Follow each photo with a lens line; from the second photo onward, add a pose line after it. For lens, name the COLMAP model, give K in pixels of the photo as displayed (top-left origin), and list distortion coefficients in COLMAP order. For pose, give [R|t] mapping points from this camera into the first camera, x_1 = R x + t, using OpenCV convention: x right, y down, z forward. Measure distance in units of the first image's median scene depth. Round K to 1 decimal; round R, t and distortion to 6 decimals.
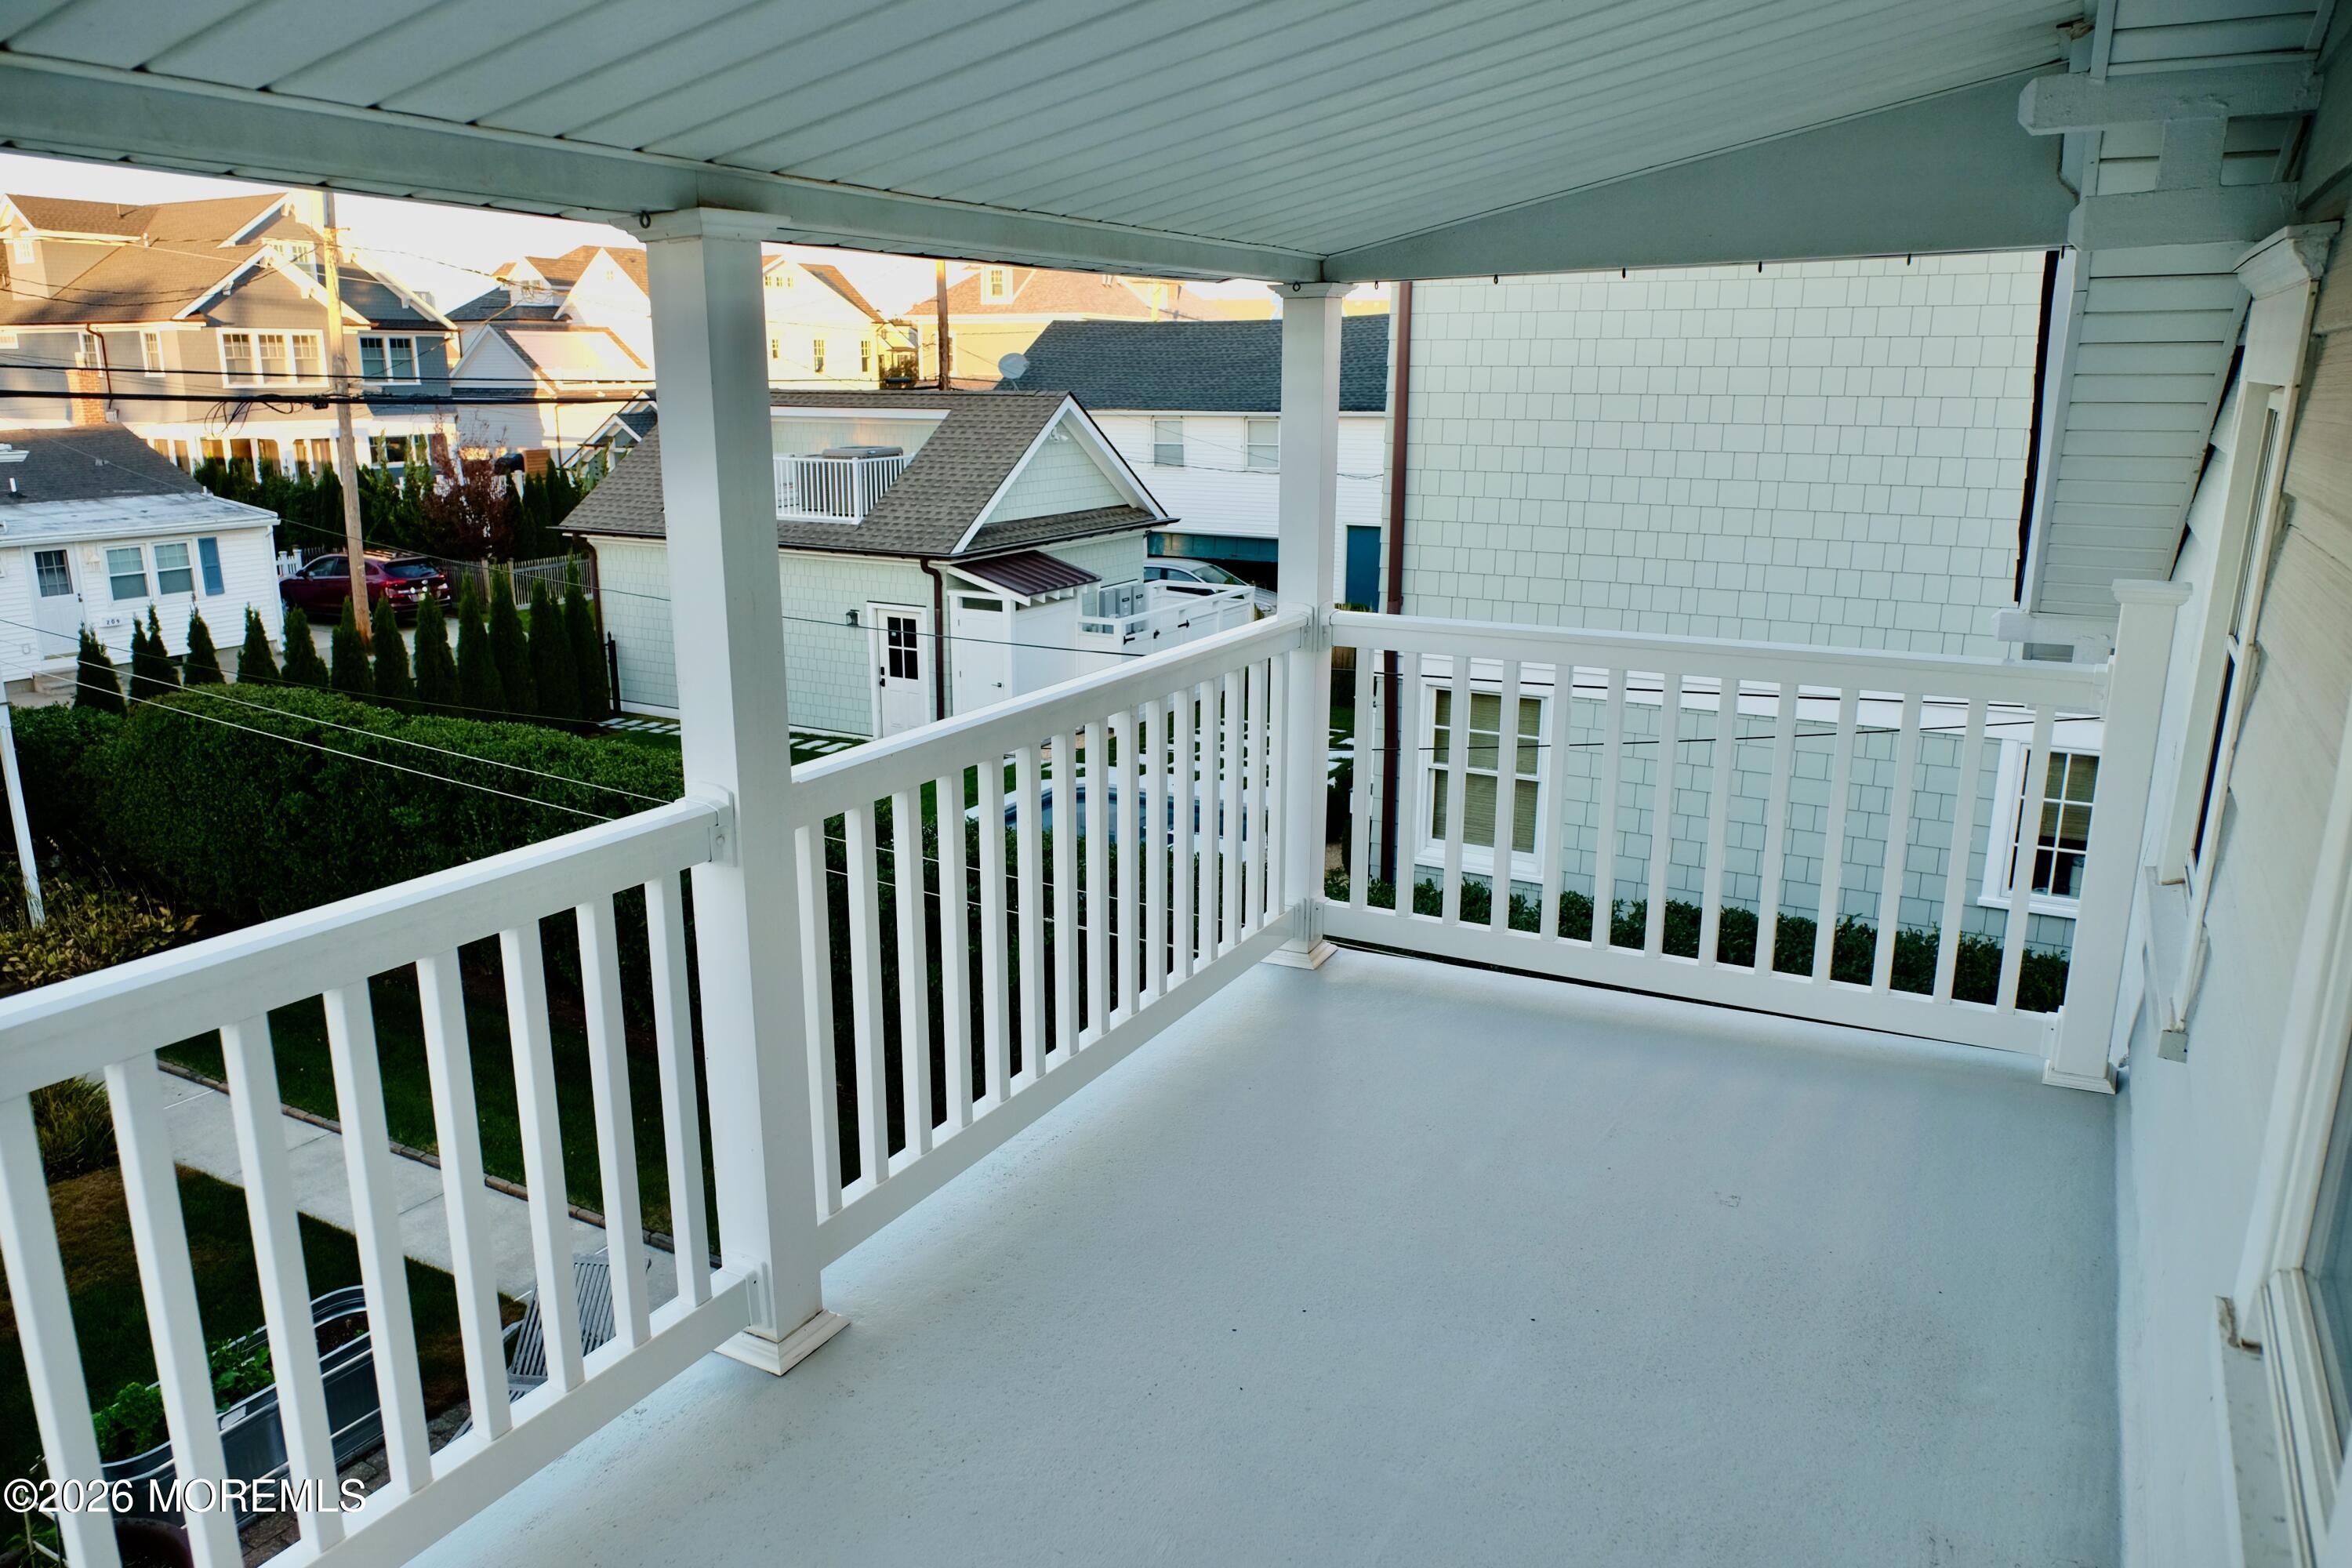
lens RADIAL K [[1604.8, 0, 1164.3], [0, 1604.8, 777.6], [0, 0, 1]] dist [-0.030639, 0.007634]
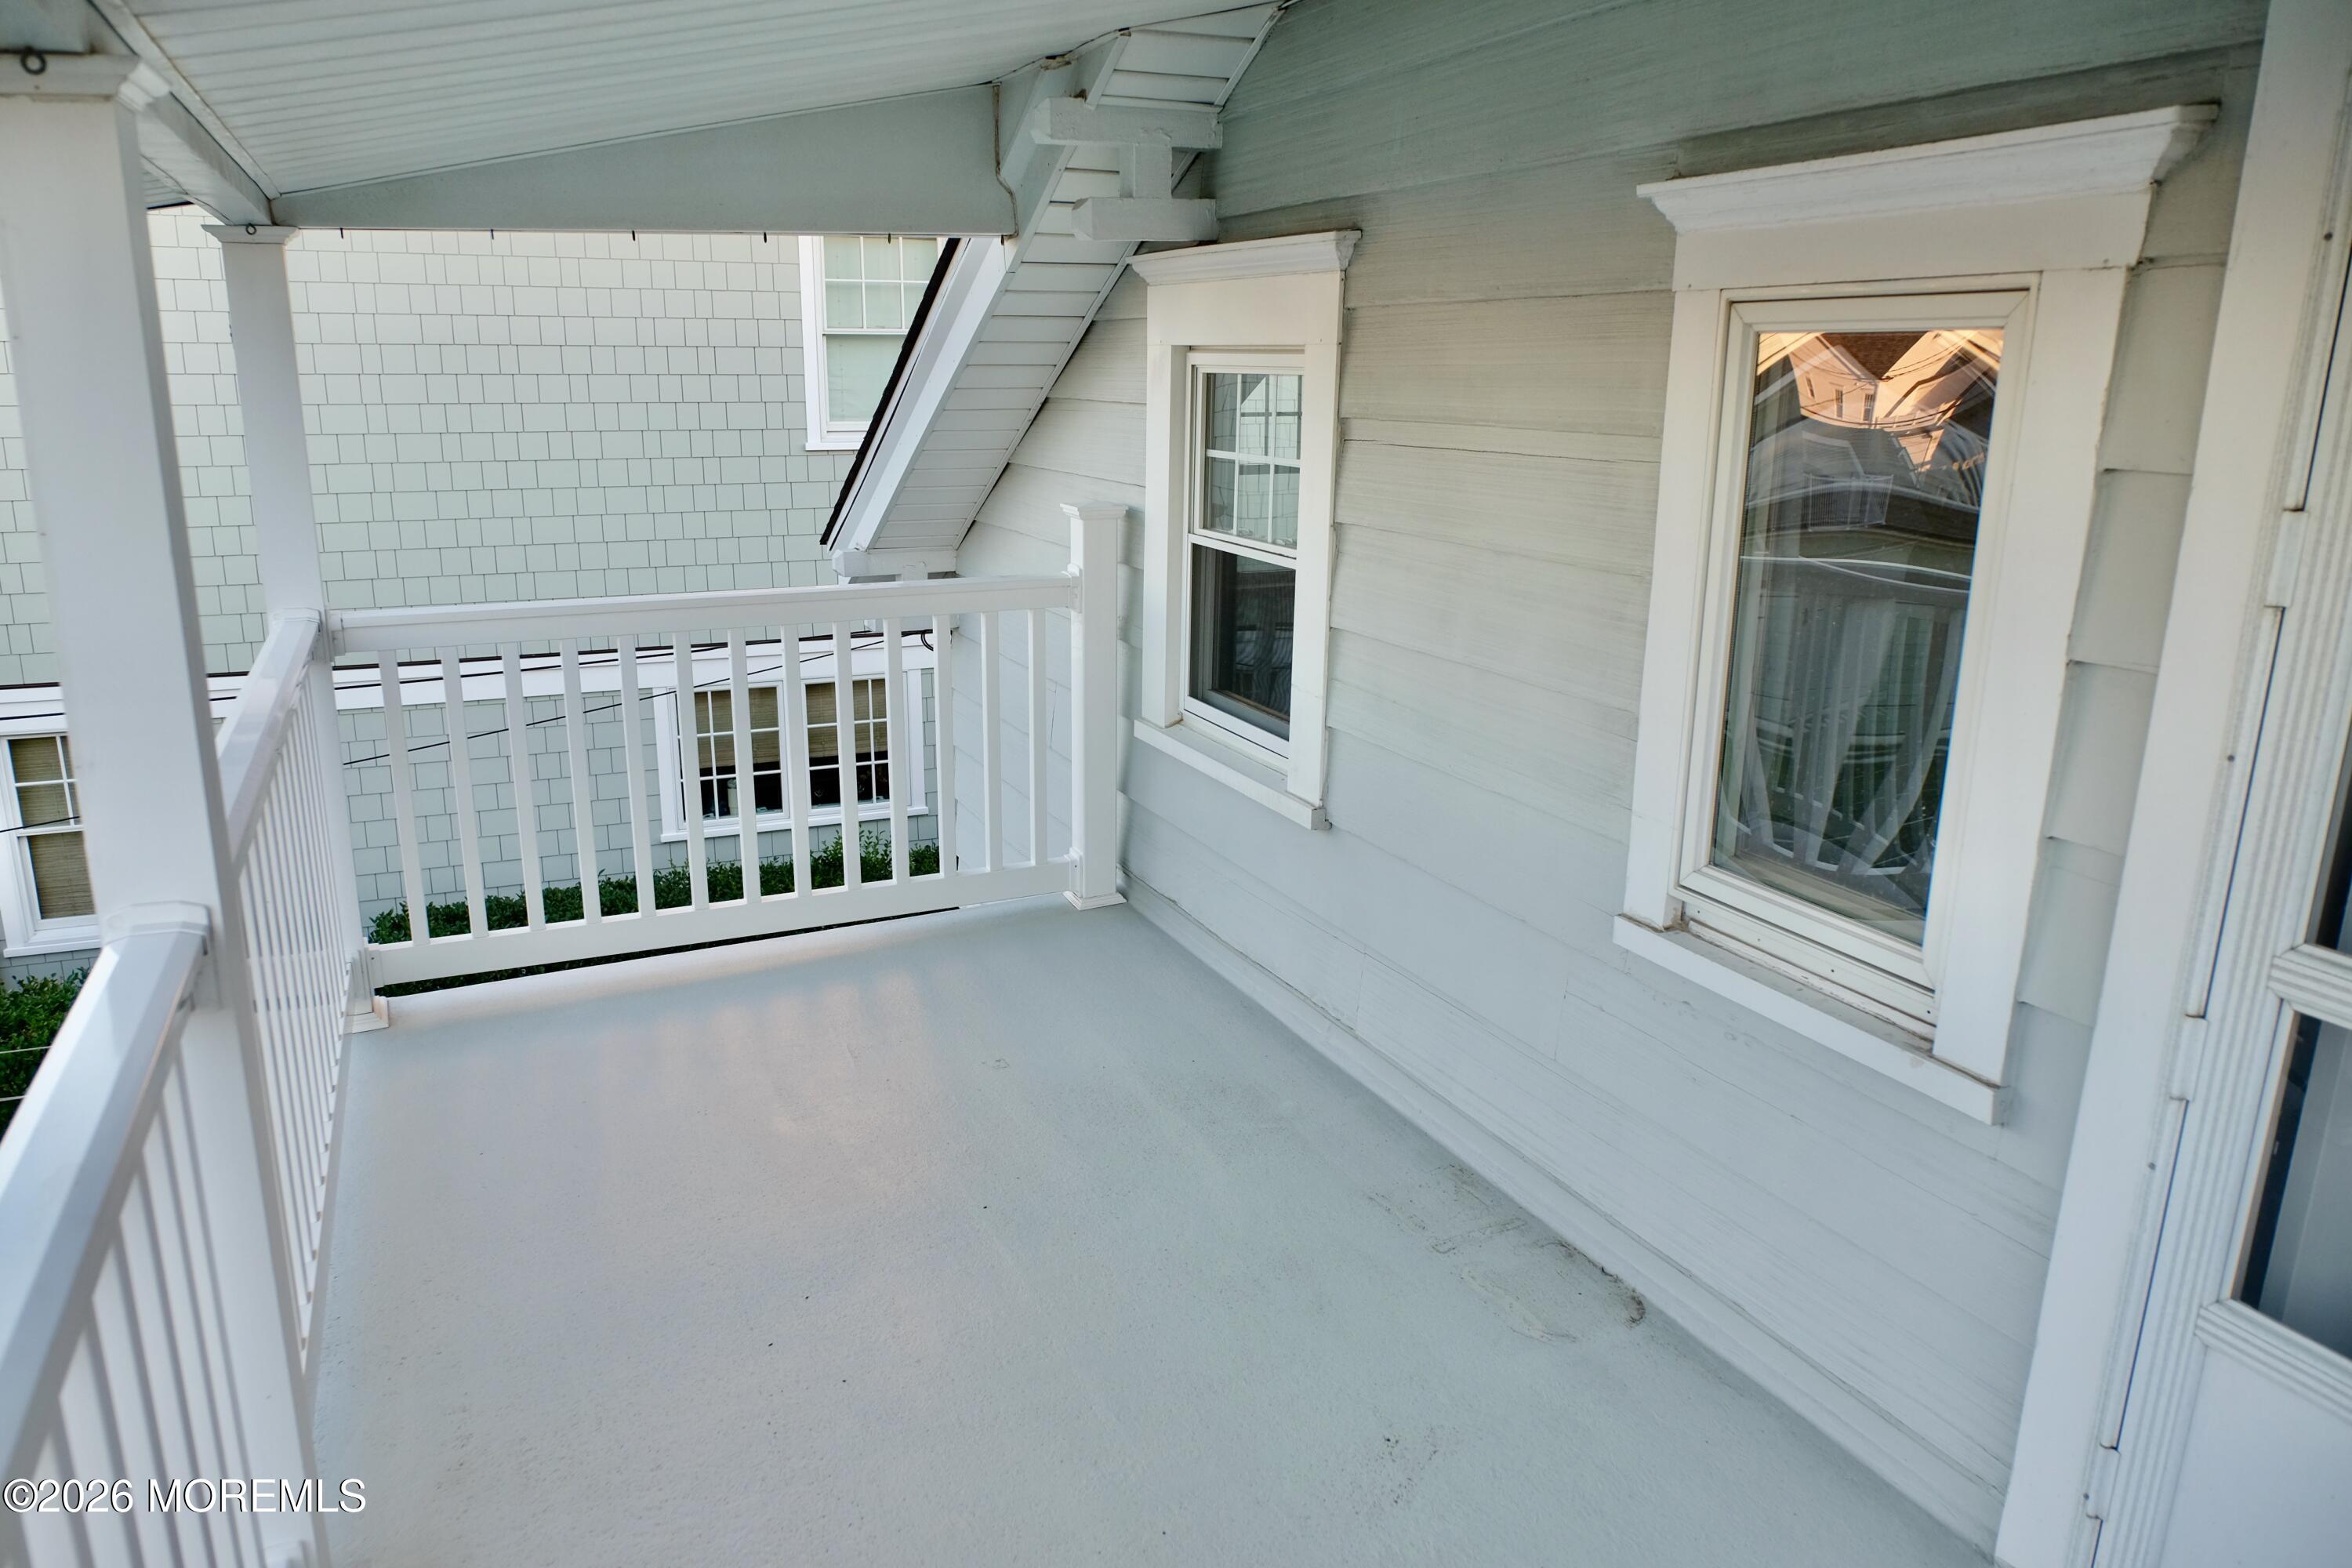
lens RADIAL K [[1604.8, 0, 1162.0], [0, 1604.8, 789.7], [0, 0, 1]] dist [-0.030639, 0.007634]
pose [[0.593515, -0.200438, 0.779464, -0.133492], [0.188041, 0.976222, 0.107852, -0.008837], [-0.782547, 0.082560, 0.617093, 0.057409]]
